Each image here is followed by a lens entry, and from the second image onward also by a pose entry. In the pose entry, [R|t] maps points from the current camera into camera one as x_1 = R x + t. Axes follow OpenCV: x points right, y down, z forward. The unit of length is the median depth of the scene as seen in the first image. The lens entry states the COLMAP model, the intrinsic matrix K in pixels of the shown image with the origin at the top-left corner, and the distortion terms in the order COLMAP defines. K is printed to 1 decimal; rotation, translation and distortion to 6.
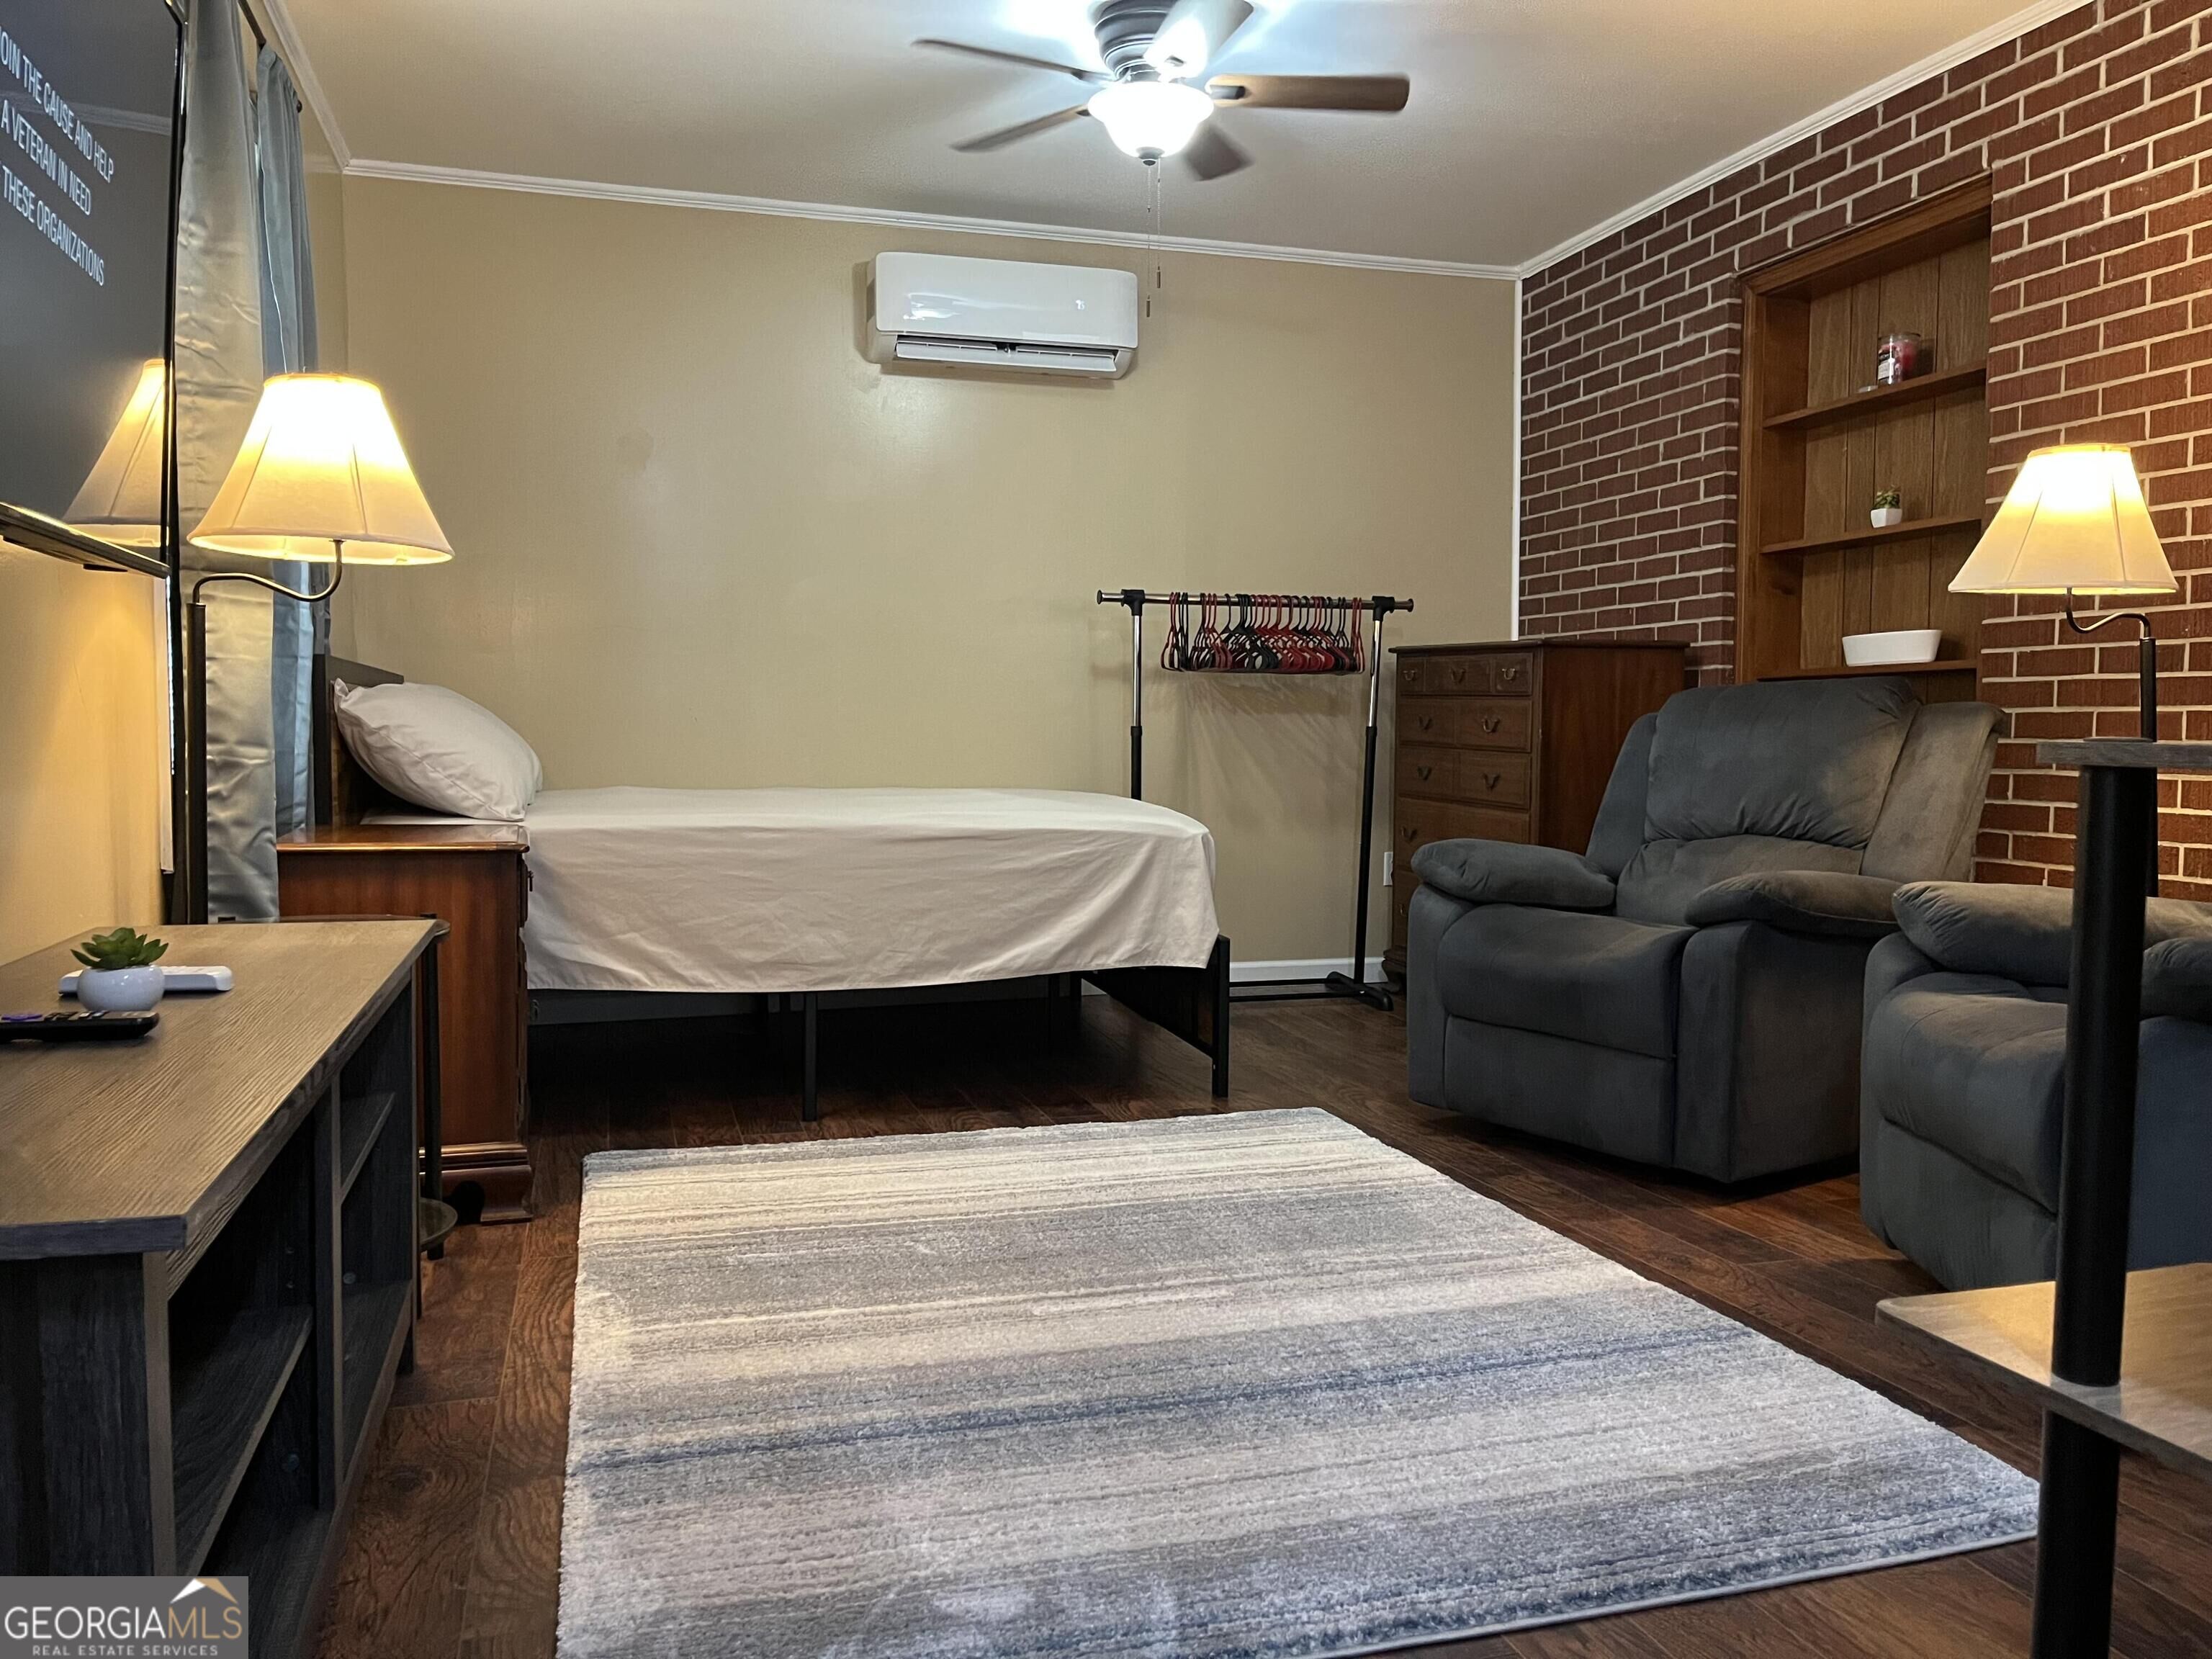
lens RADIAL K [[1690.6, 0, 1106.0], [0, 1690.6, 829.5], [0, 0, 1]] dist [0.081908, -0.097348]
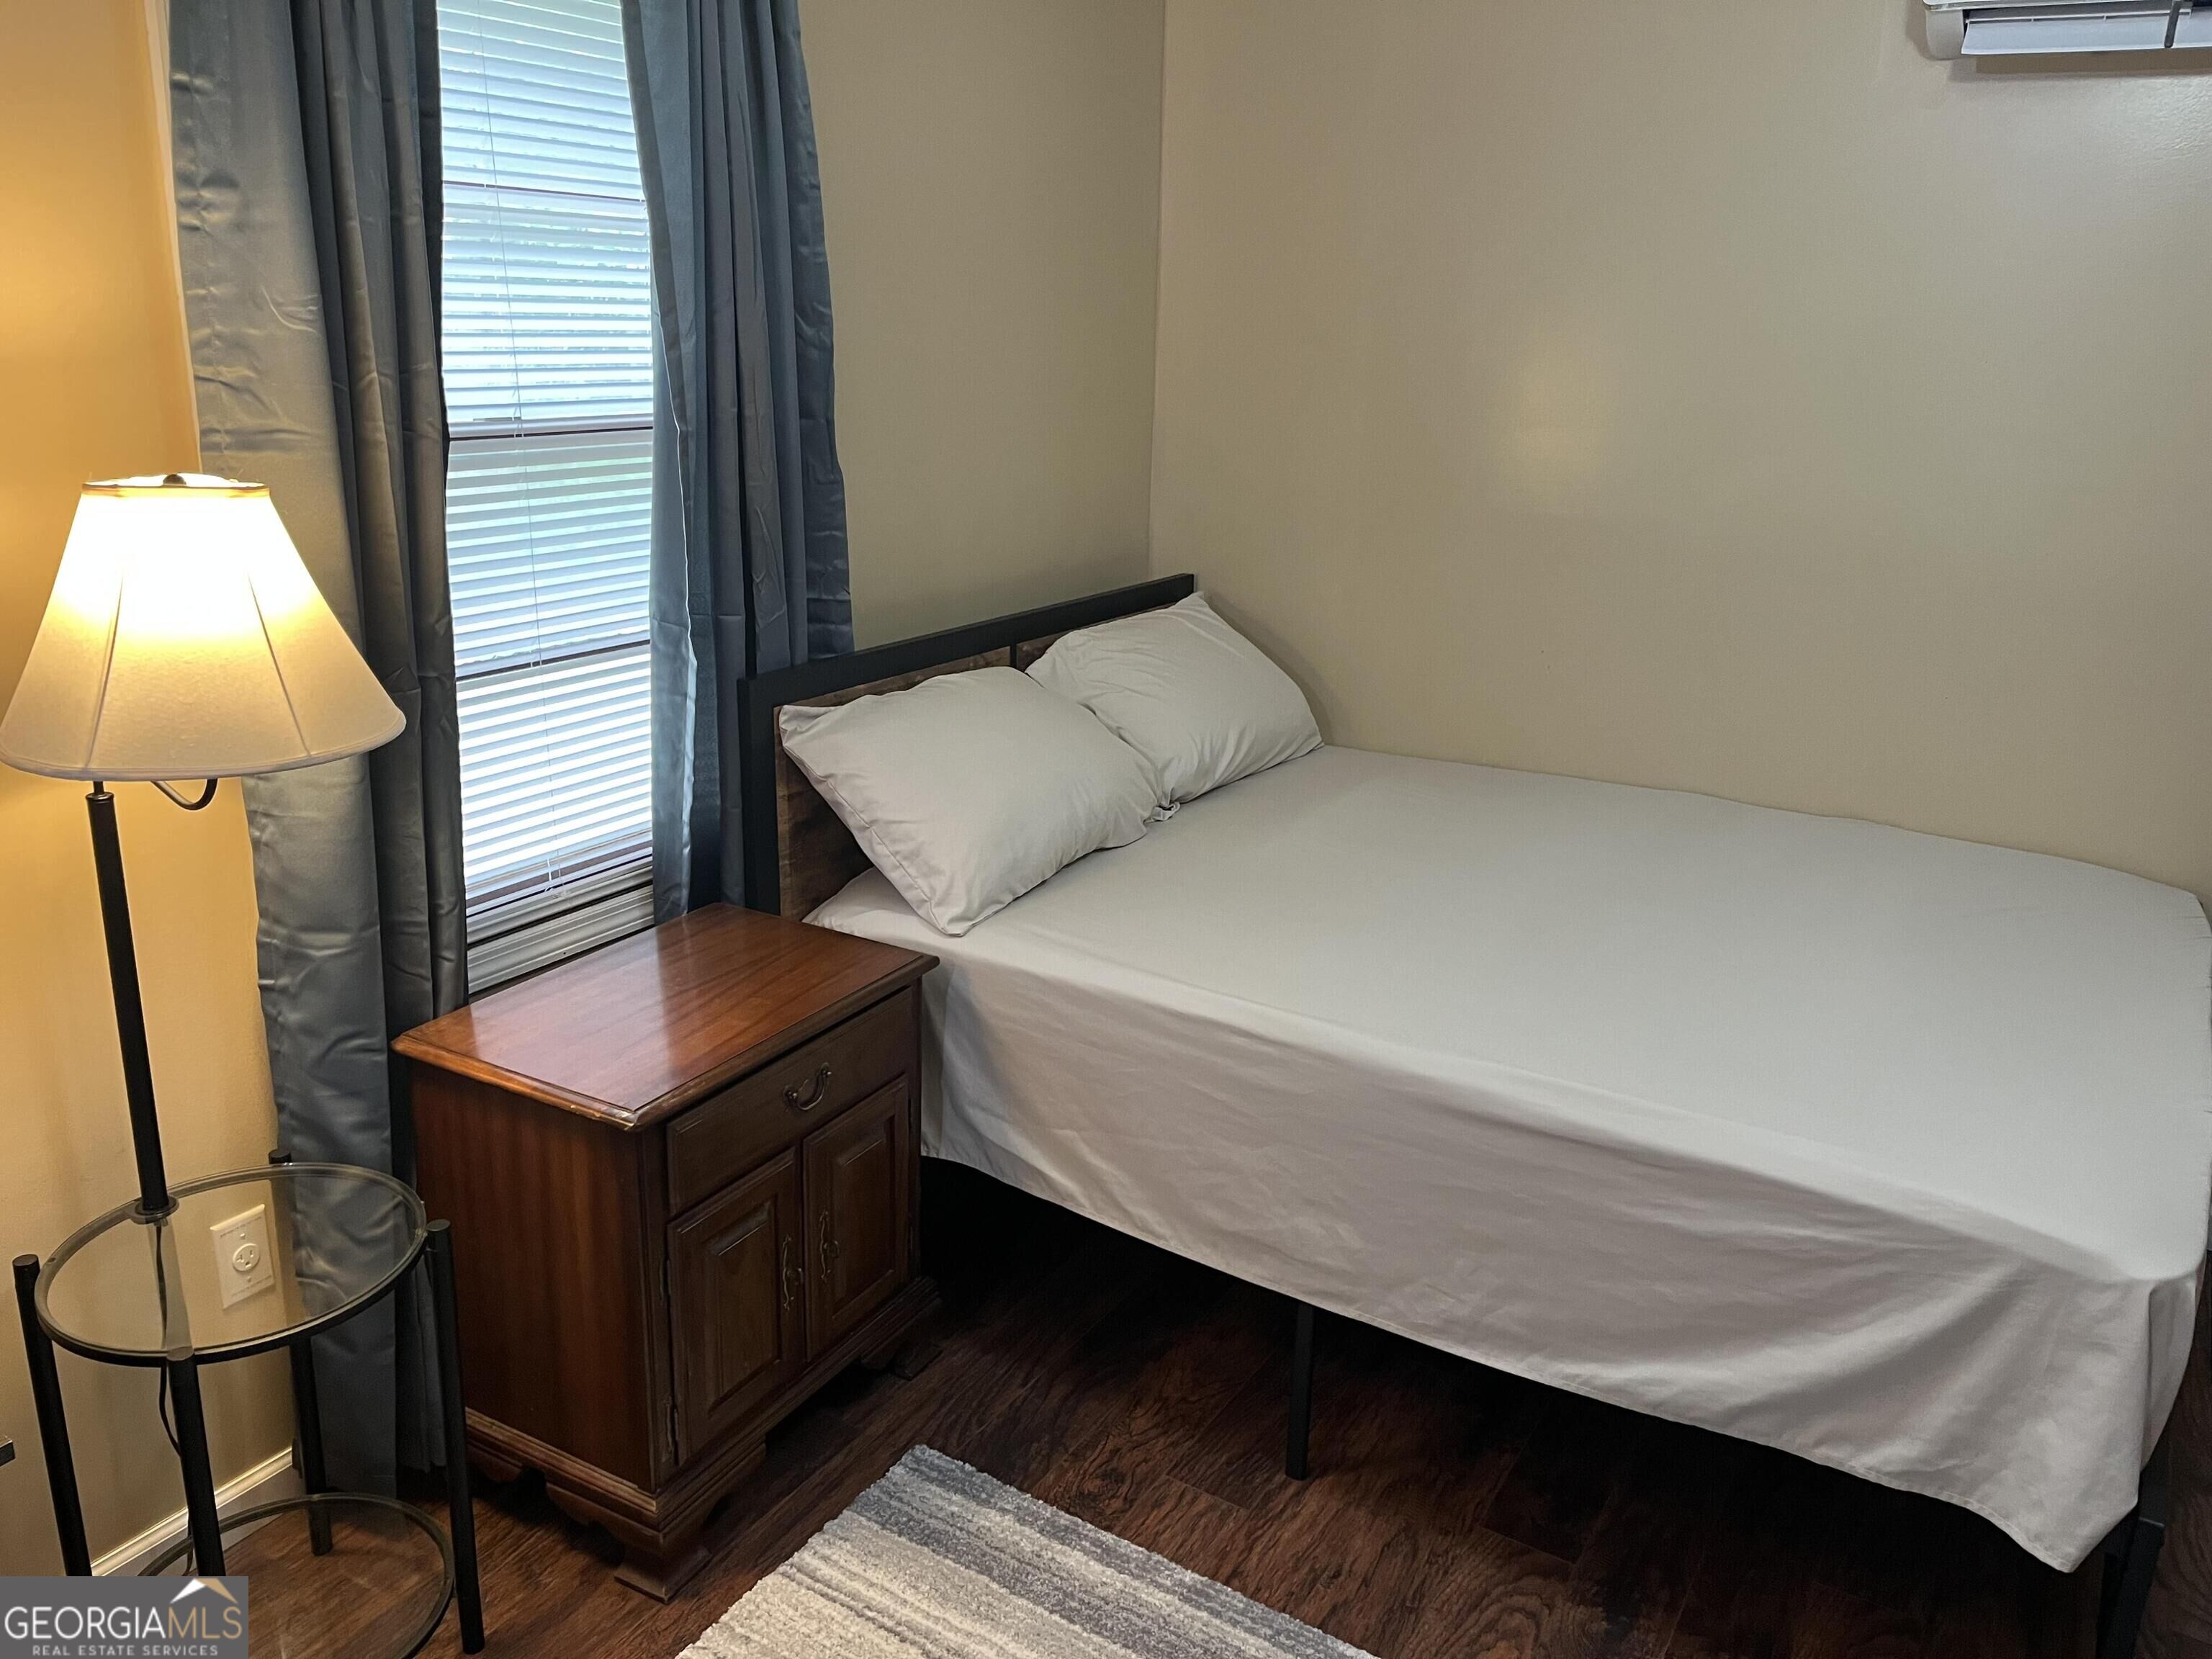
lens RADIAL K [[1690.6, 0, 1106.0], [0, 1690.6, 829.5], [0, 0, 1]] dist [0.081908, -0.097348]
pose [[0.673324, 0.230981, -0.702341, 0.174263], [-0.064245, 0.964632, 0.255650, -0.225575], [0.736551, -0.127014, 0.664349, 0.577356]]
